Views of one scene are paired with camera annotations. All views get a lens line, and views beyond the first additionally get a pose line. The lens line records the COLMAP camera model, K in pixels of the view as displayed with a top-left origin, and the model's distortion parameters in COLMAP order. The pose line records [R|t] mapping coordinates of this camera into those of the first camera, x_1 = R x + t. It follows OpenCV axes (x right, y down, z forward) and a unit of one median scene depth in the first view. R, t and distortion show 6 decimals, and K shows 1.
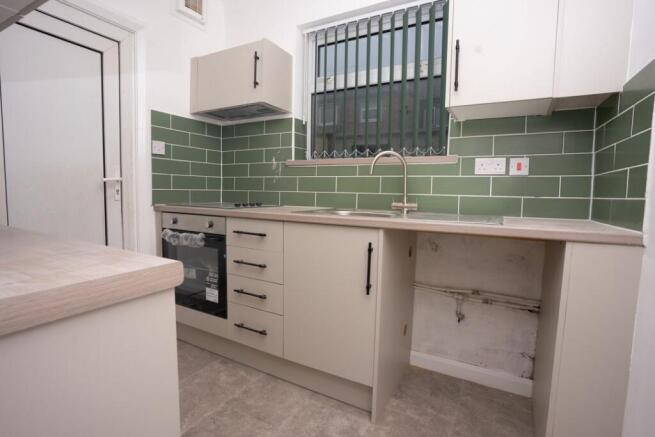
lens RADIAL K [[320.8, 0, 327.2], [0, 320.8, 216.4], [0, 0, 1]] dist [-0.075534, 0.033898]
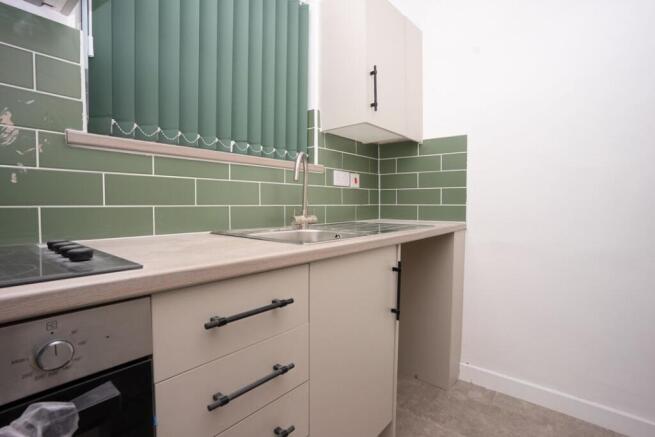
lens RADIAL K [[320.8, 0, 327.2], [0, 320.8, 216.4], [0, 0, 1]] dist [-0.075534, 0.033898]
pose [[0.190434, -0.058262, 0.979970, -0.496204], [0.076299, 0.996096, 0.044393, -0.063919], [-0.978730, 0.066316, 0.194136, 0.668919]]
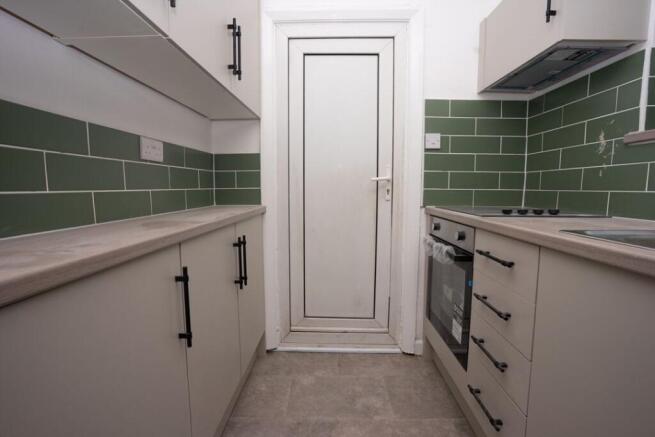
lens RADIAL K [[320.8, 0, 327.2], [0, 320.8, 216.4], [0, 0, 1]] dist [-0.075534, 0.033898]
pose [[0.462495, 0.062485, -0.884417, 0.119626], [-0.066520, 0.997148, 0.035663, -0.022900], [0.884123, 0.042338, 0.465332, 0.345950]]
